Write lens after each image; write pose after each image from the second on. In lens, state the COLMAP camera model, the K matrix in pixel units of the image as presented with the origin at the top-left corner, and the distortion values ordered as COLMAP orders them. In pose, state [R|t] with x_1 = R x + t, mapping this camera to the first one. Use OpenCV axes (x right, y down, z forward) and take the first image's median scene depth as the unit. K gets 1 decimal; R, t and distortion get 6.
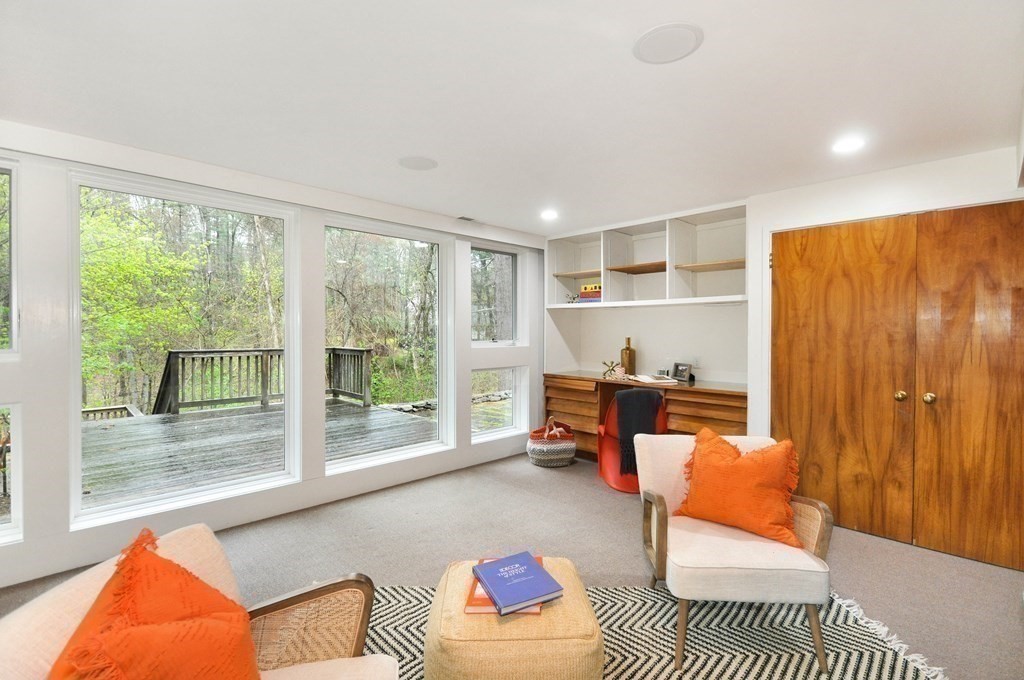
lens RADIAL K [[409.6, 0, 512.0], [0, 409.6, 340.0], [0, 0, 1]] dist [0.000527, 0.000066]
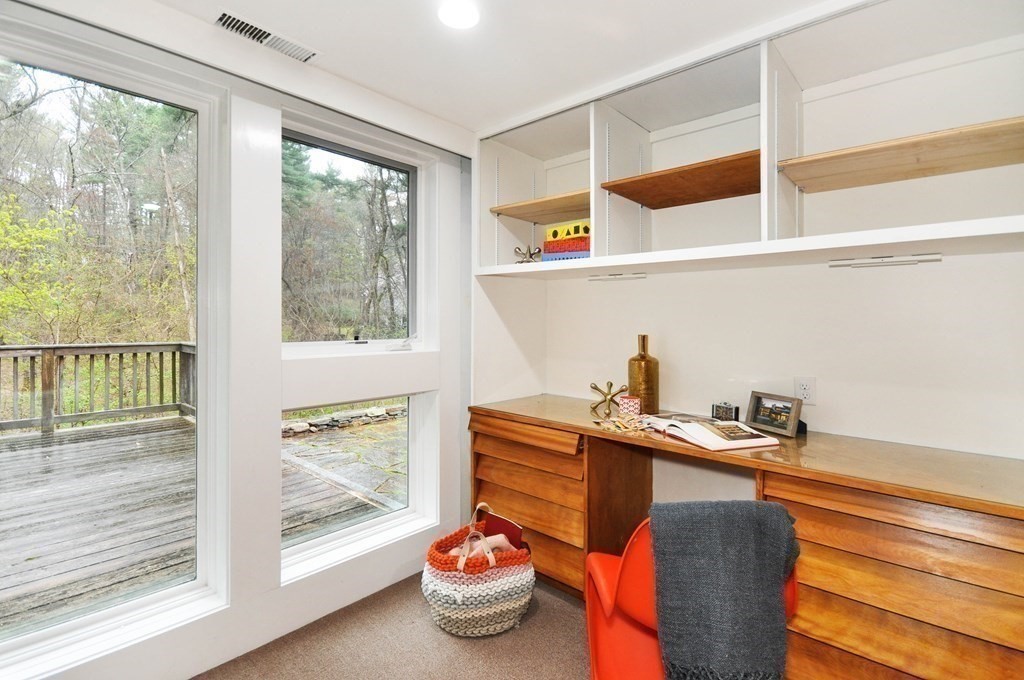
lens RADIAL K [[473.6, 0, 432.4], [0, 473.6, 320.0], [0, 0, 1]] dist [-0.000162, 0.000058]
pose [[0.997266, 0.005059, -0.073718, 0.078940], [-0.006719, 0.999729, -0.022284, -0.010241], [0.073585, 0.022719, 0.997030, 0.448734]]
